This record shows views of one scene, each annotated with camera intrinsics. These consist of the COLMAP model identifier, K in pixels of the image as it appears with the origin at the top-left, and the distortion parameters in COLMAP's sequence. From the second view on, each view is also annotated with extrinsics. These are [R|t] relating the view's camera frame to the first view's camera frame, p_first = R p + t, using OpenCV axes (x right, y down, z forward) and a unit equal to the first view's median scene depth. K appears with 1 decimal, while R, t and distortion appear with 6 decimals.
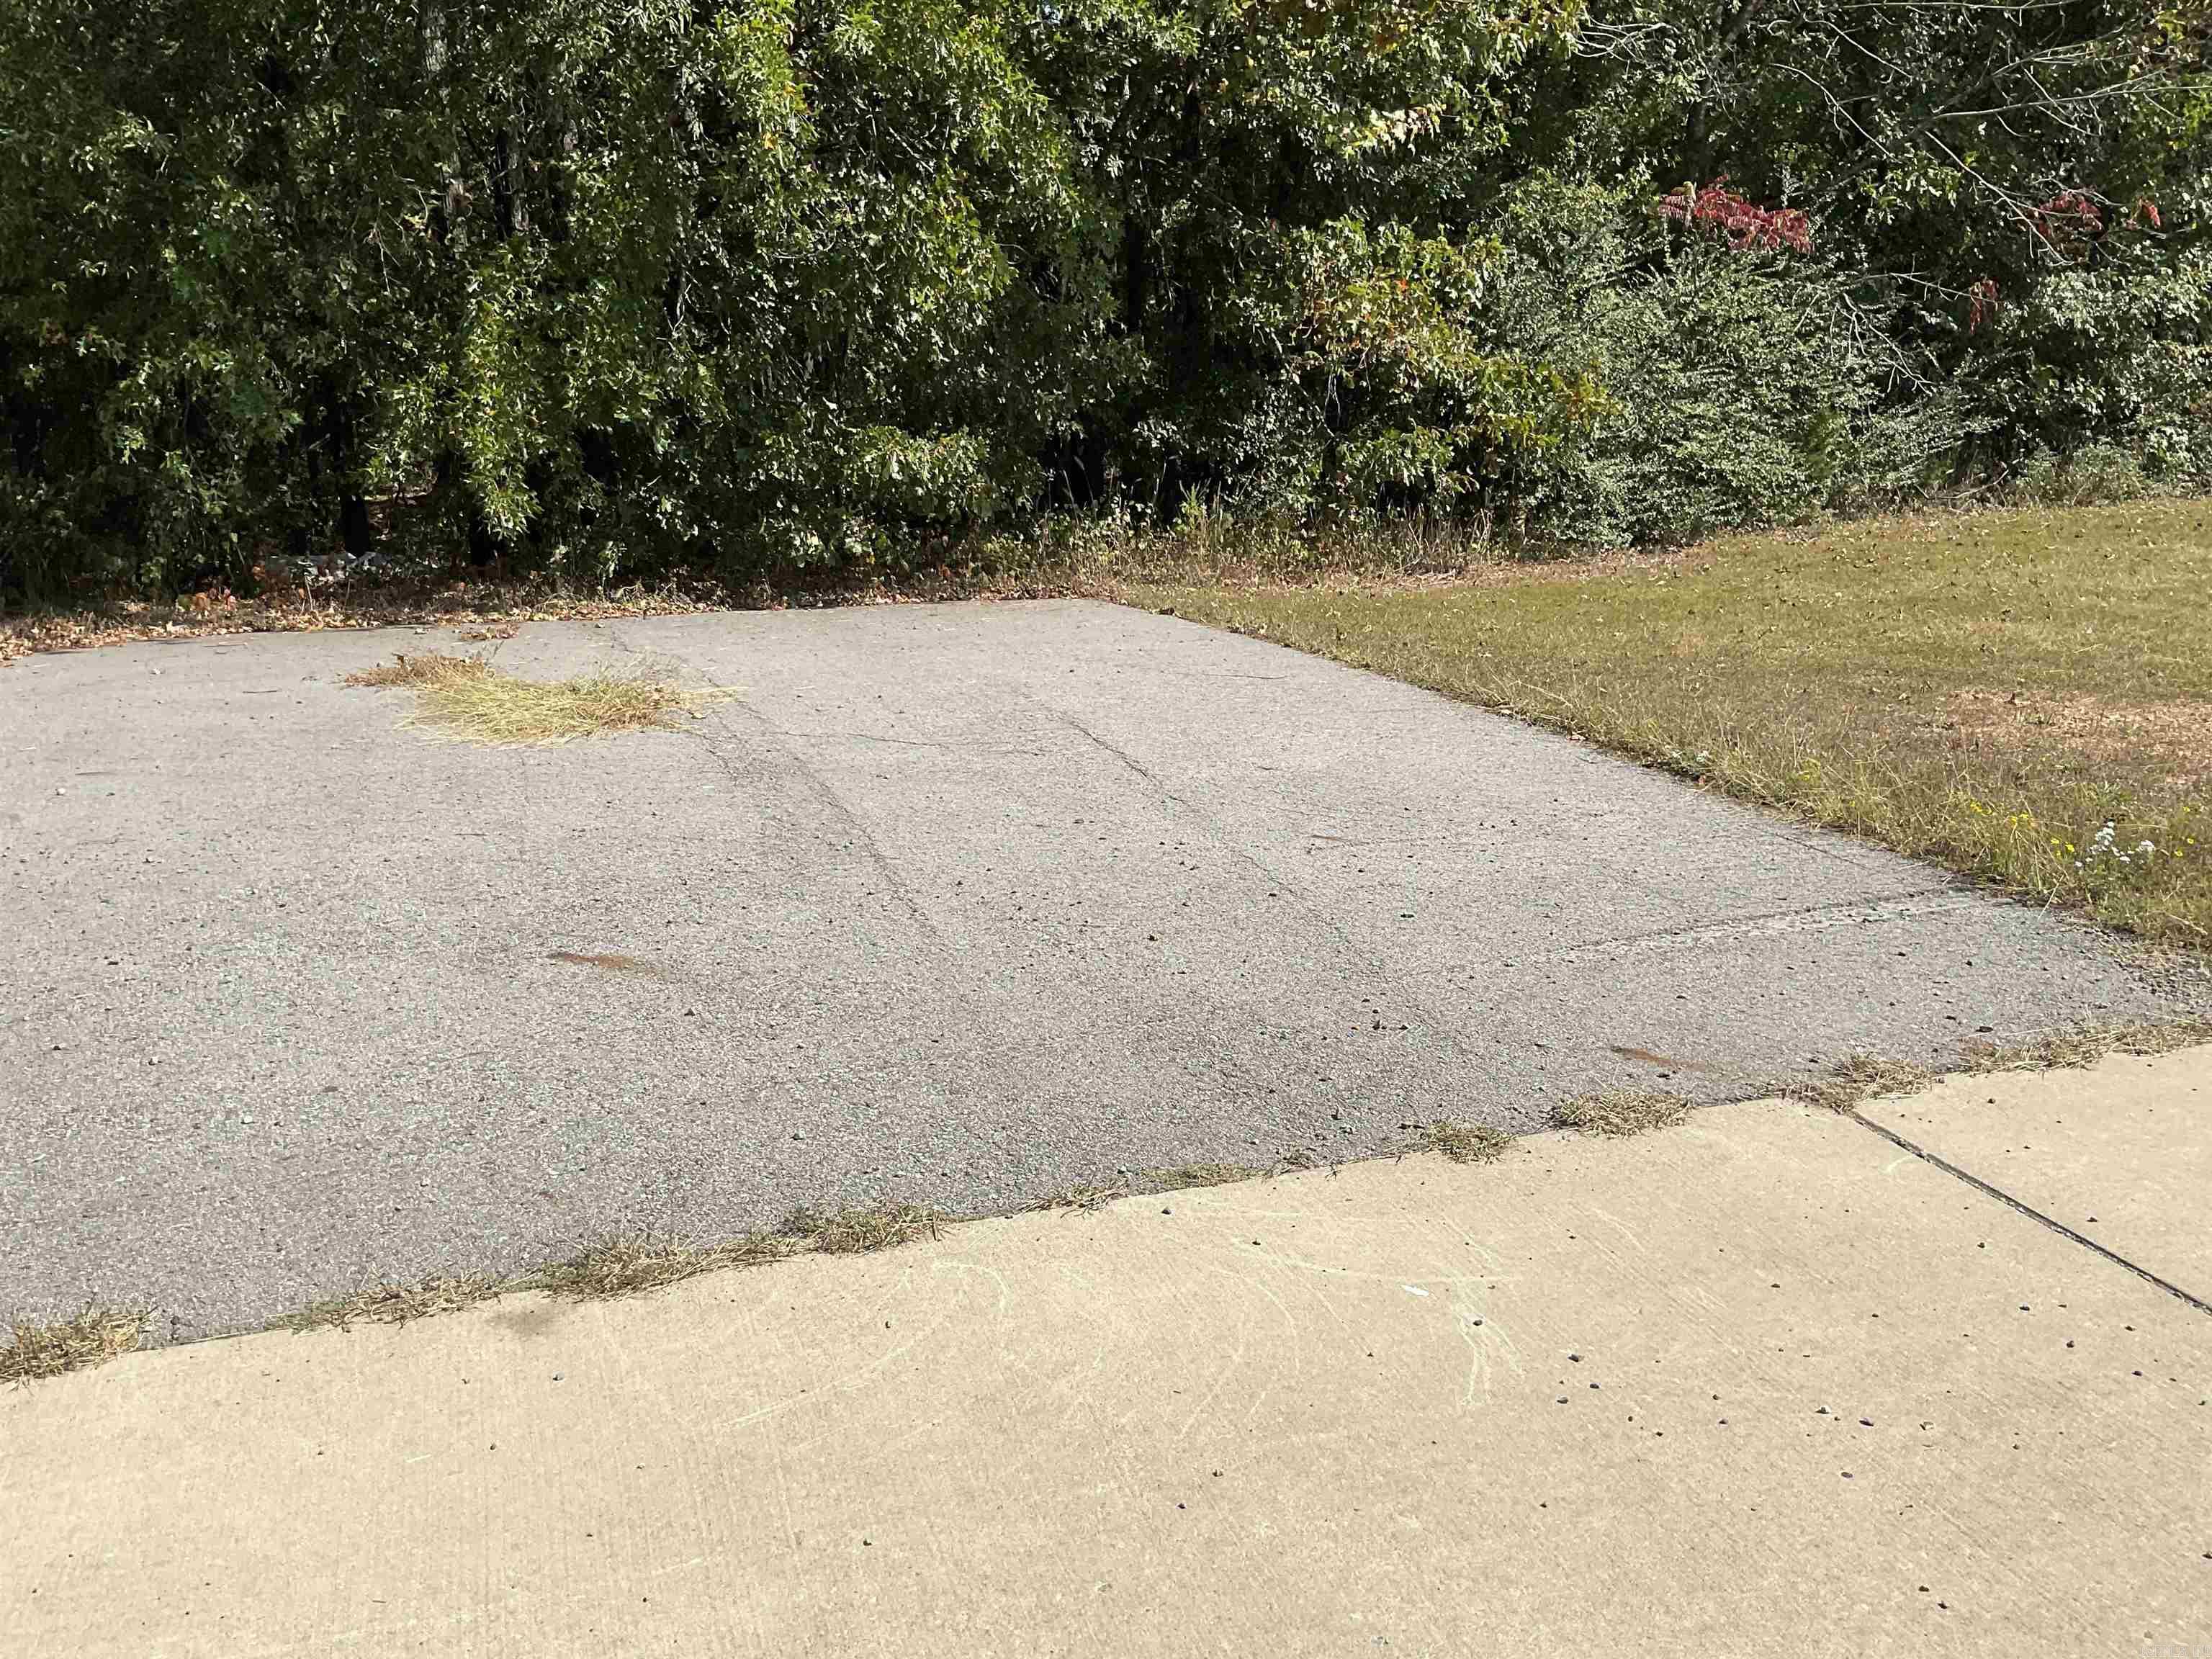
lens RADIAL K [[1842.7, 0, 1095.7], [0, 1842.7, 820.6], [0, 0, 1]] dist [0.122687, -0.248752]
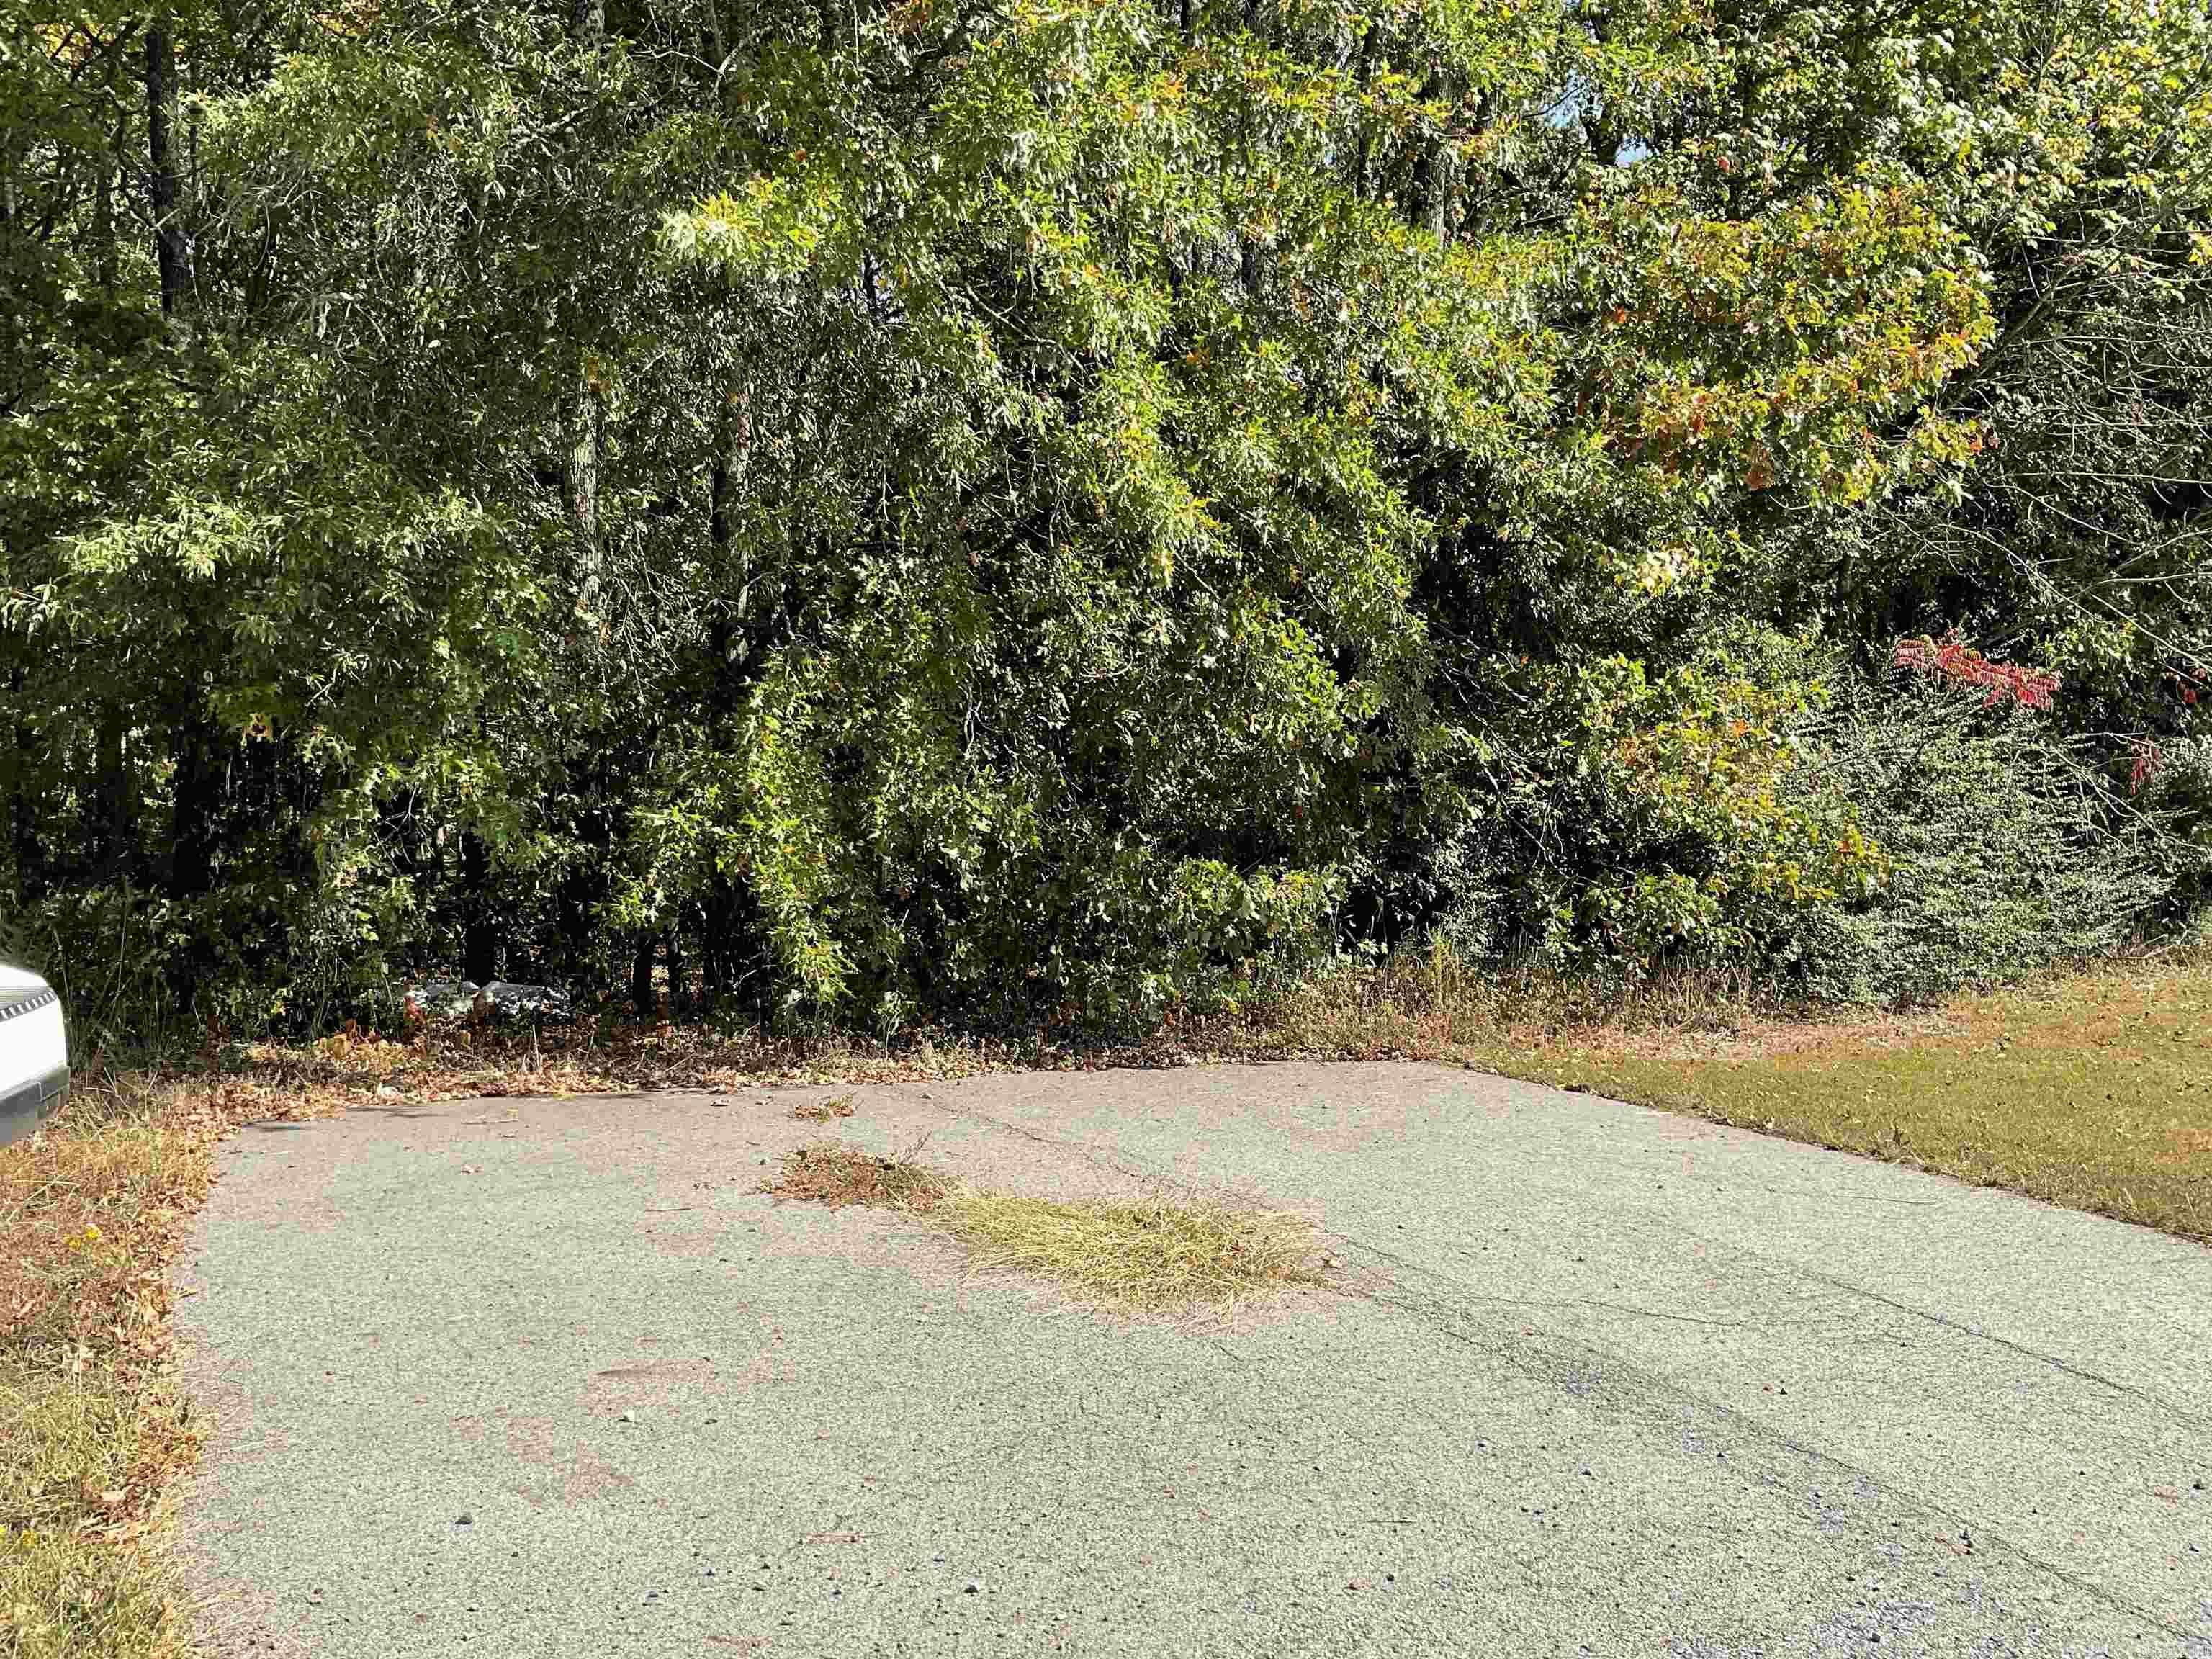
lens RADIAL K [[1861.5, 0, 1076.6], [0, 1861.5, 772.9], [0, 0, 1]] dist [-0.000387, -0.000149]
pose [[0.994697, 0.033989, 0.097066, -0.266142], [-0.010079, 0.971482, -0.236899, -0.047033], [-0.102350, 0.234665, 0.966673, 0.152418]]
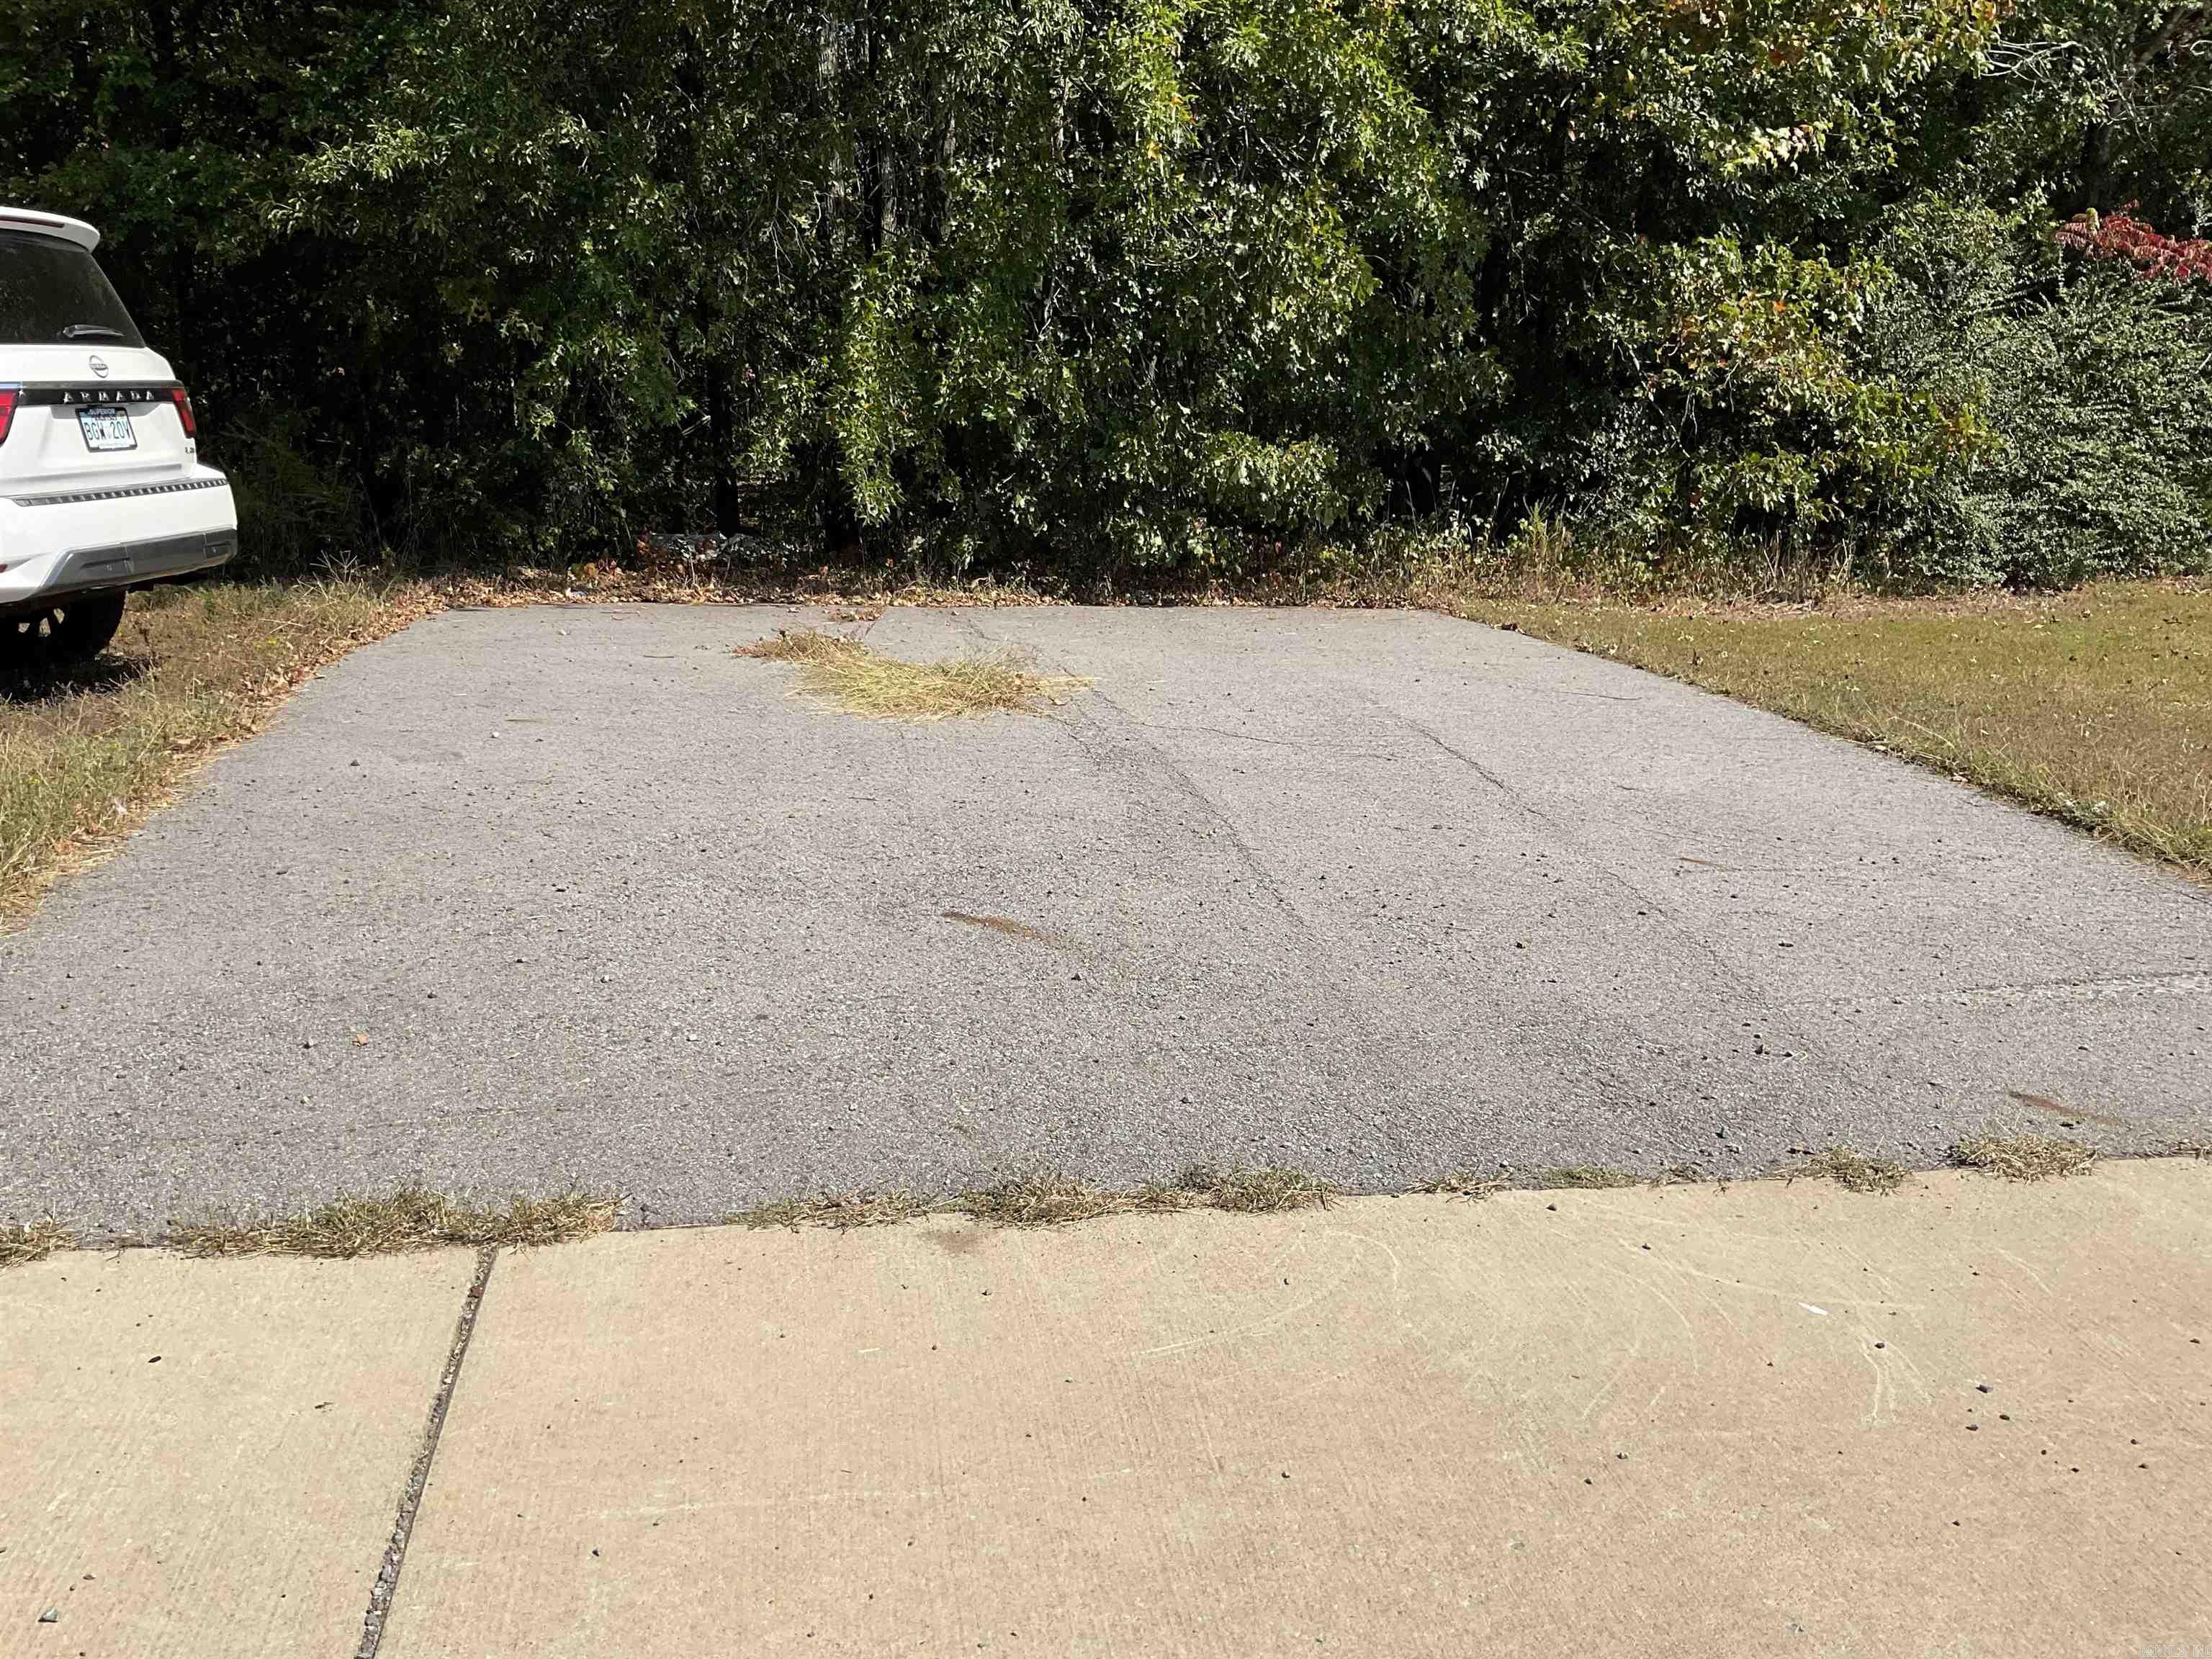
lens RADIAL K [[1842.7, 0, 1095.7], [0, 1842.7, 820.6], [0, 0, 1]] dist [0.122687, -0.248752]
pose [[0.985971, 0.070489, -0.151305, -0.021172], [-0.071145, 0.997465, 0.001081, 0.004797], [0.150997, 0.009699, 0.988487, -0.015646]]
